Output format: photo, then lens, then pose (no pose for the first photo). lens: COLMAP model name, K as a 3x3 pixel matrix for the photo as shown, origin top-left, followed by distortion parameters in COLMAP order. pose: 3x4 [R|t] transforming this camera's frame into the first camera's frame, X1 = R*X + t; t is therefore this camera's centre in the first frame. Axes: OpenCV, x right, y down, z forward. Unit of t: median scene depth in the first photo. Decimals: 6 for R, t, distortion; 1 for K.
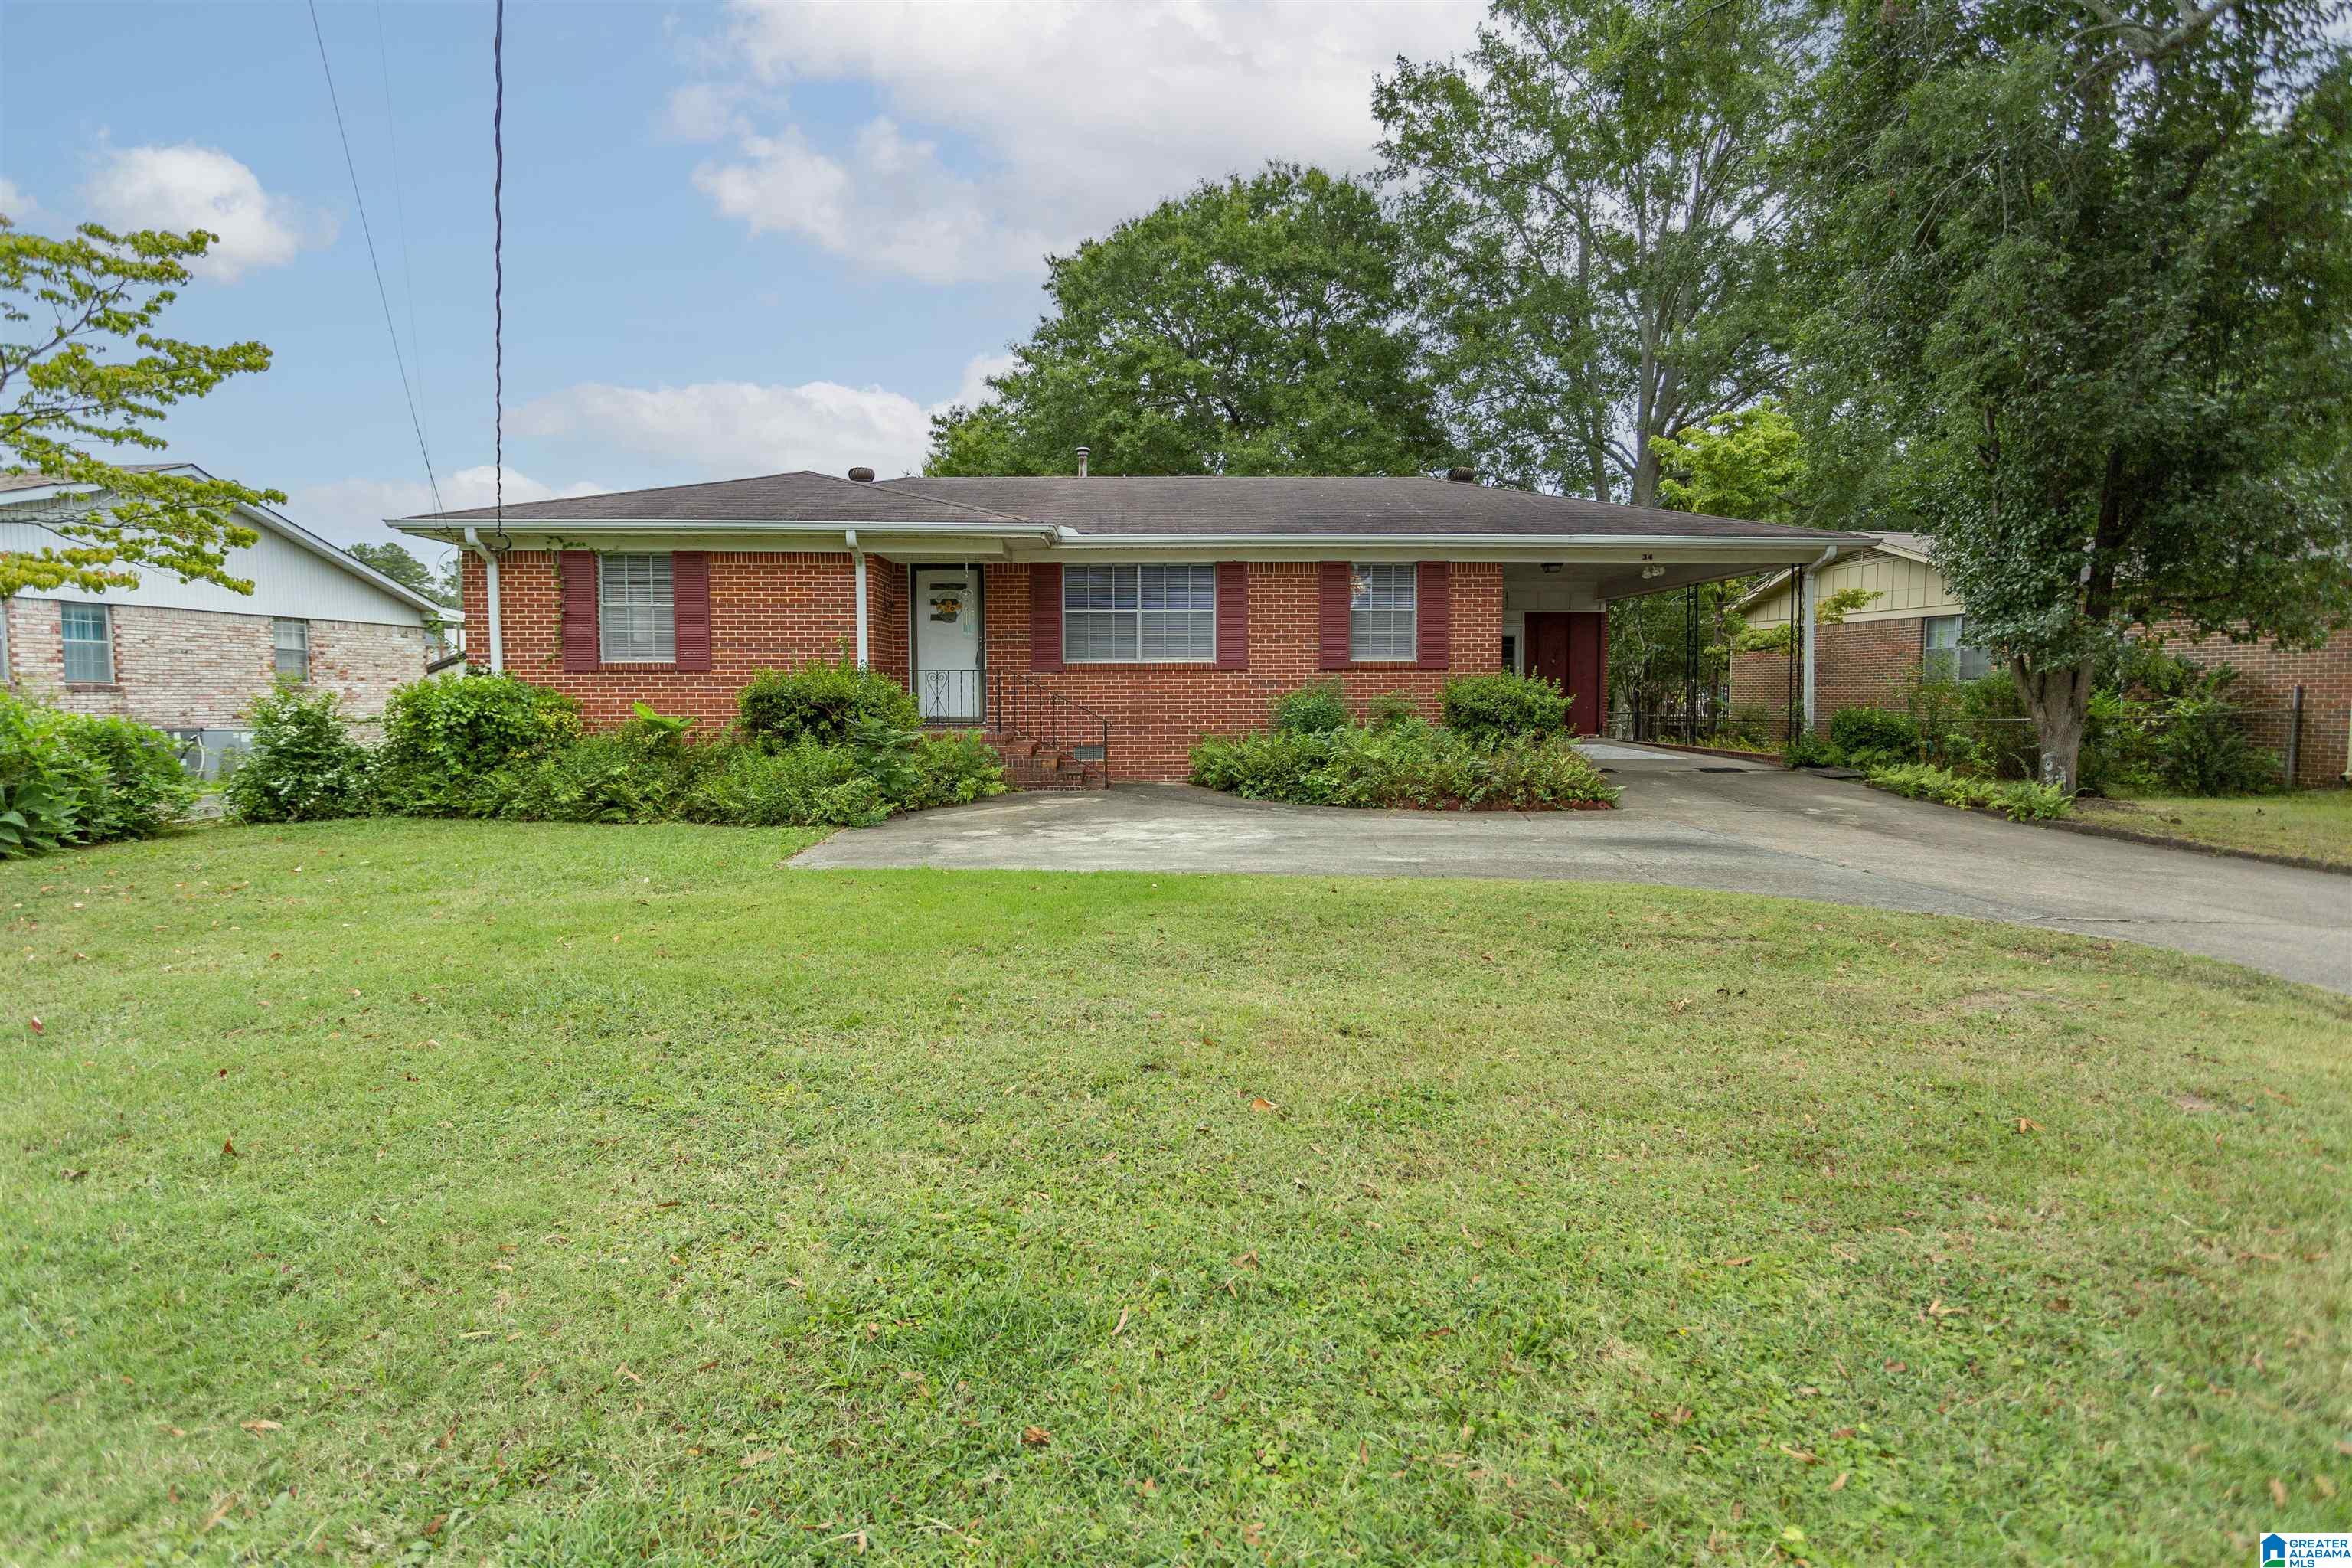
lens RADIAL K [[1203.3, 0, 1176.0], [0, 1203.3, 784.0], [0, 0, 1]] dist [-0.020443, 0.000160]
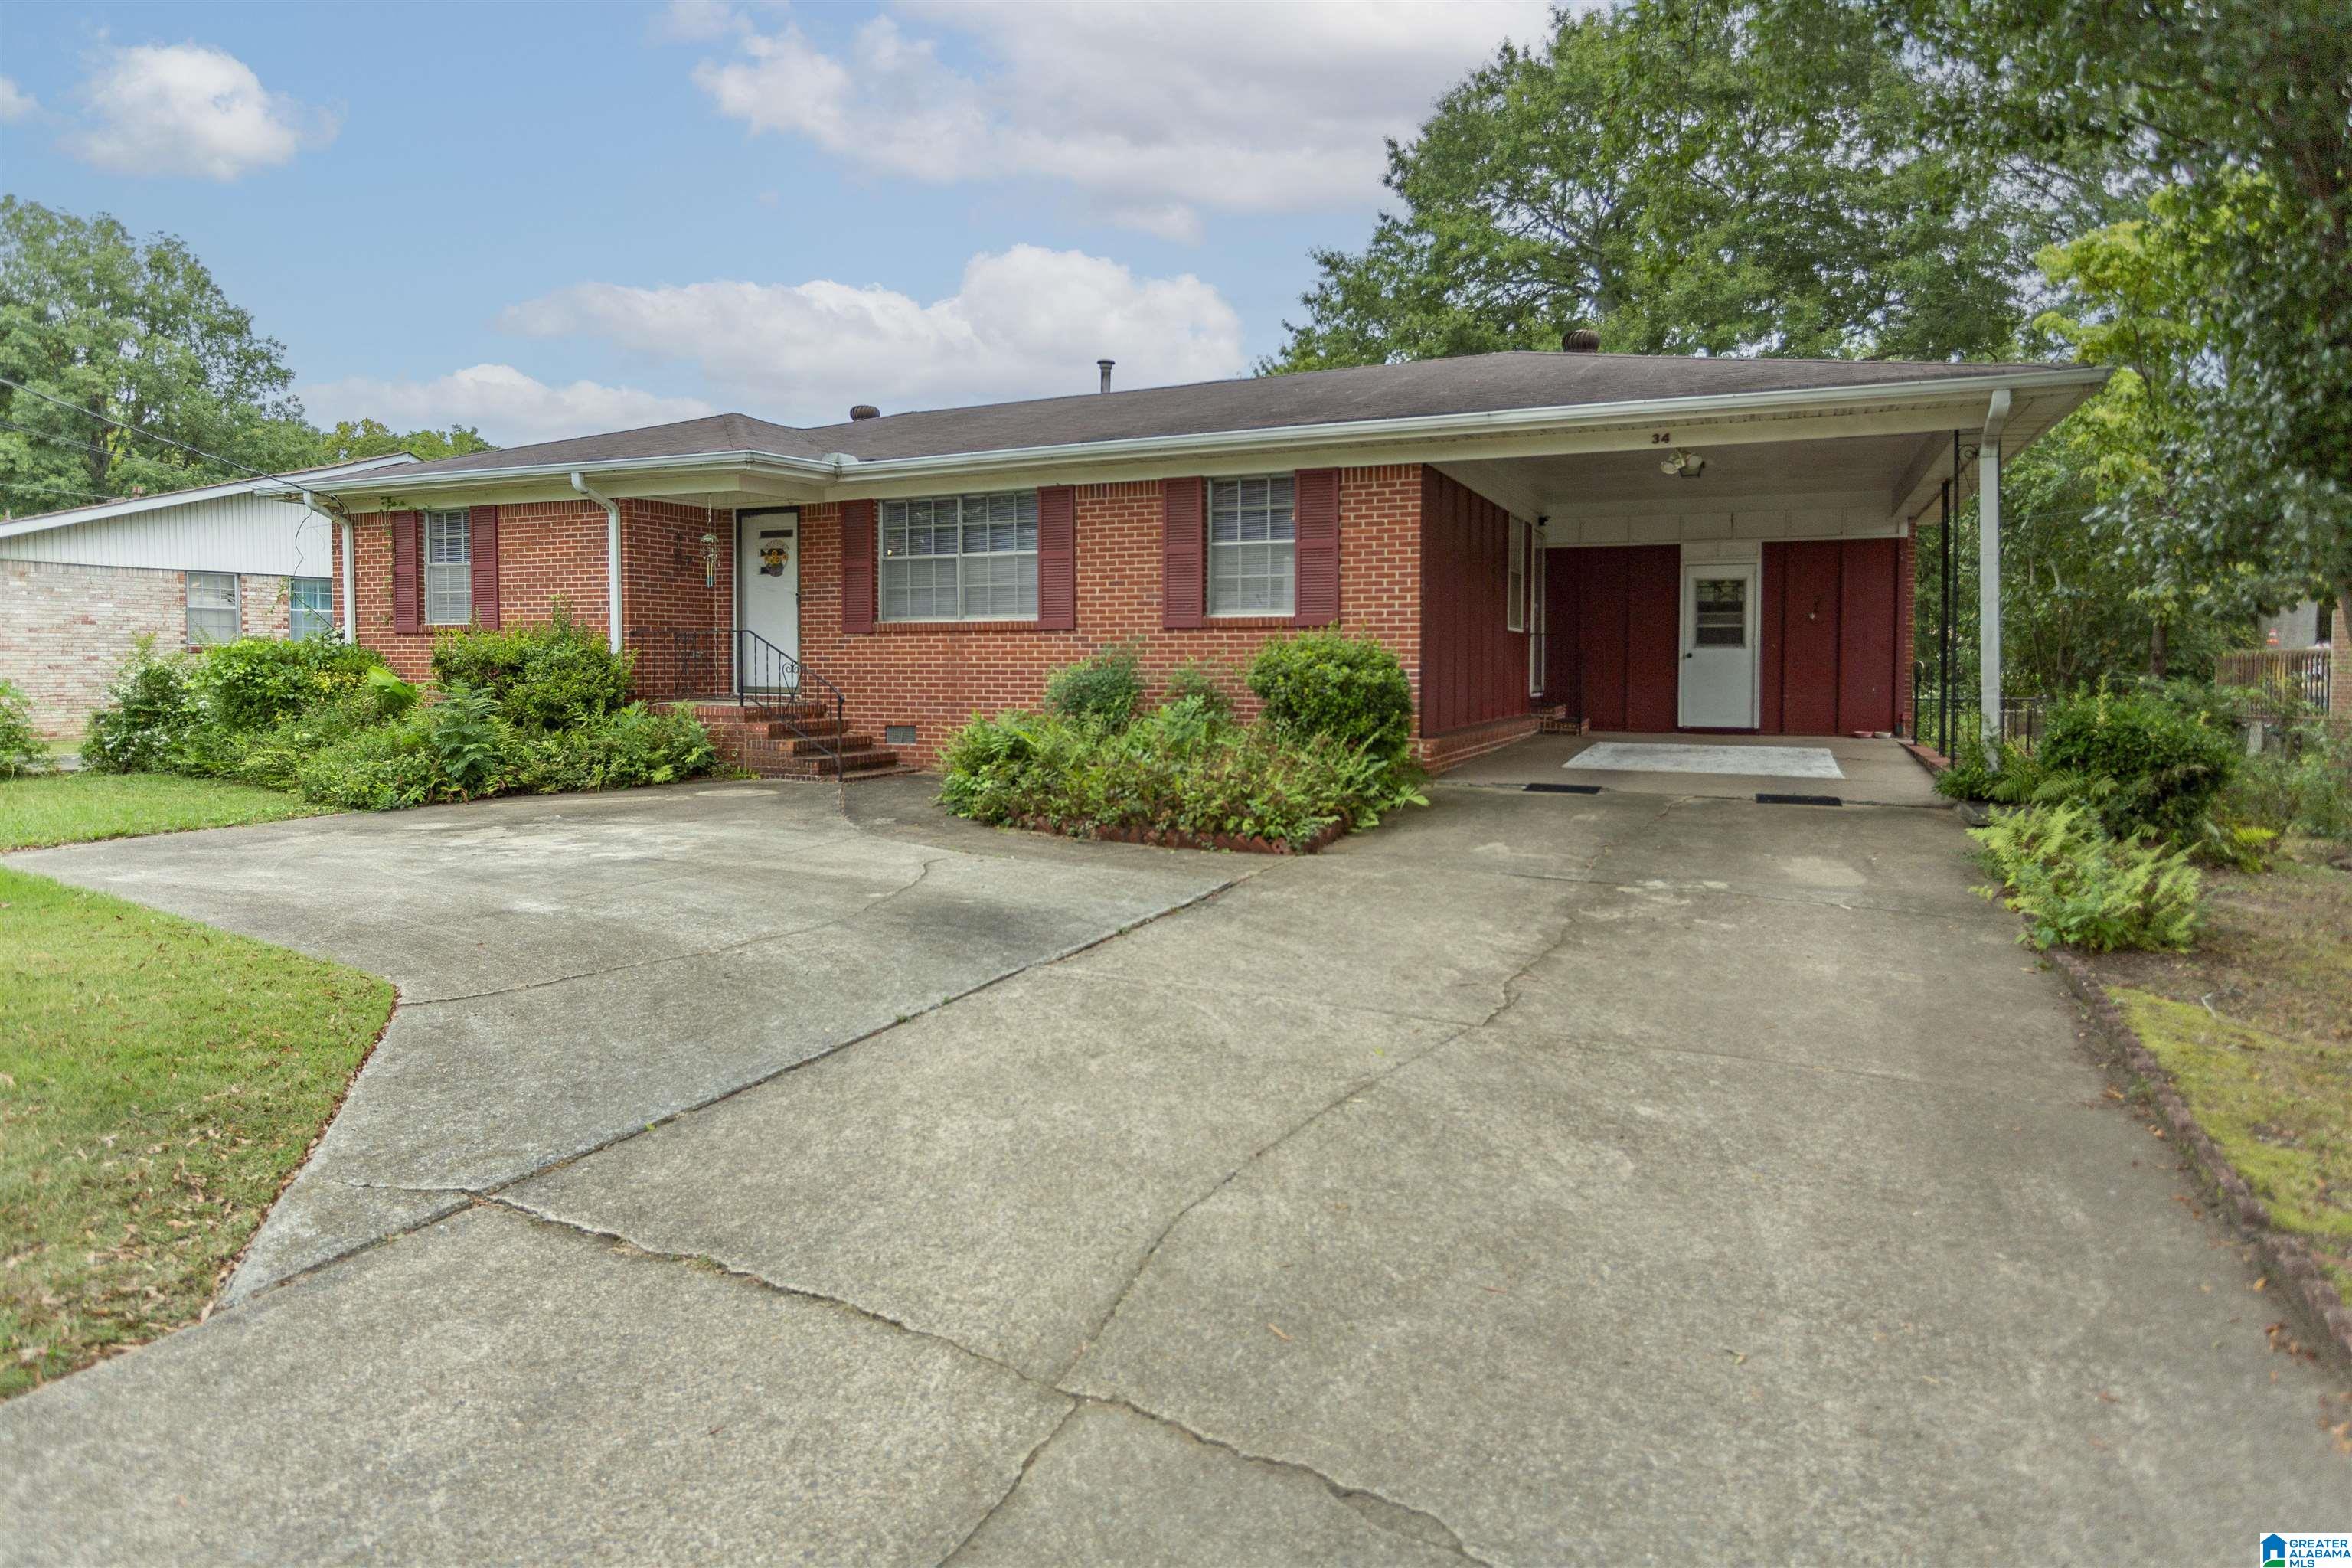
lens RADIAL K [[1334.1, 0, 1172.5], [0, 1334.1, 702.9], [0, 0, 1]] dist [0.006437, 0.000393]
pose [[0.880562, 0.020119, -0.473505, 0.505453], [-0.042273, 0.998450, -0.036191, -0.022542], [0.472043, 0.051885, 0.880047, 0.306670]]
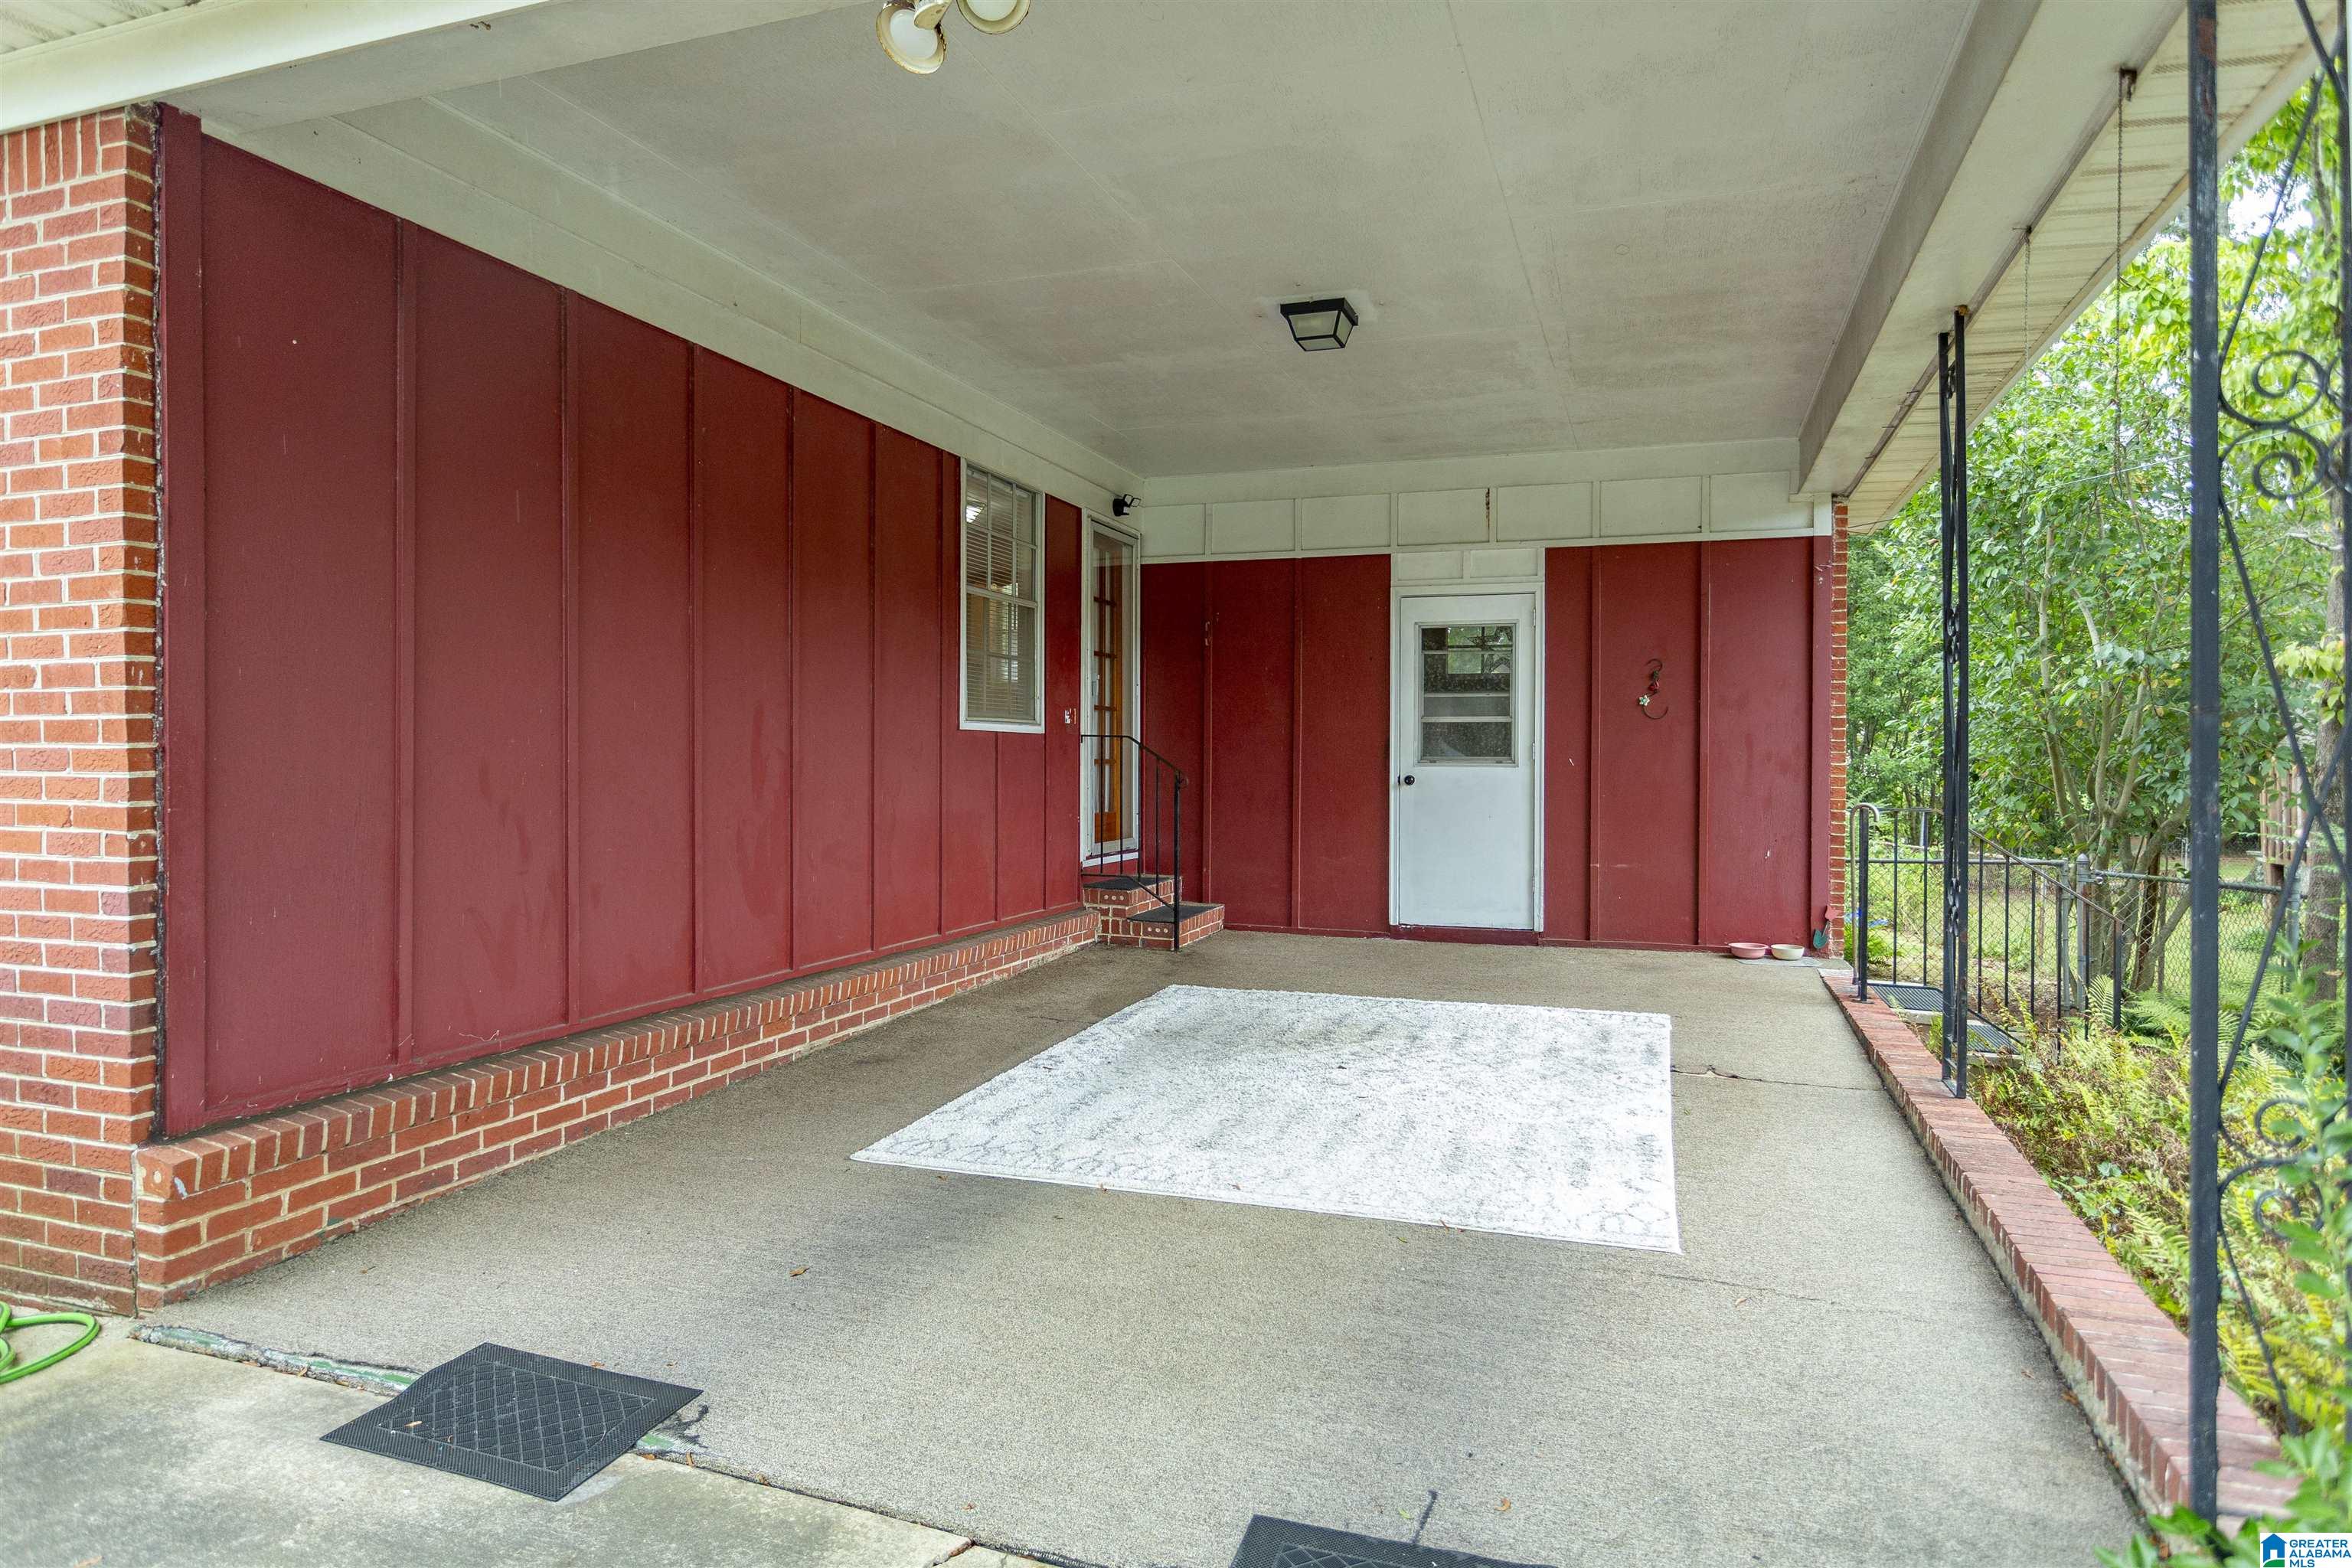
lens RADIAL K [[1470.5, 0, 1176.0], [0, 1470.5, 784.0], [0, 0, 1]] dist [-0.001062, -0.000170]
pose [[0.924565, 0.011444, -0.380853, 0.498120], [-0.033908, 0.998054, -0.052327, -0.081582], [0.379513, 0.061293, 0.923154, 0.870994]]
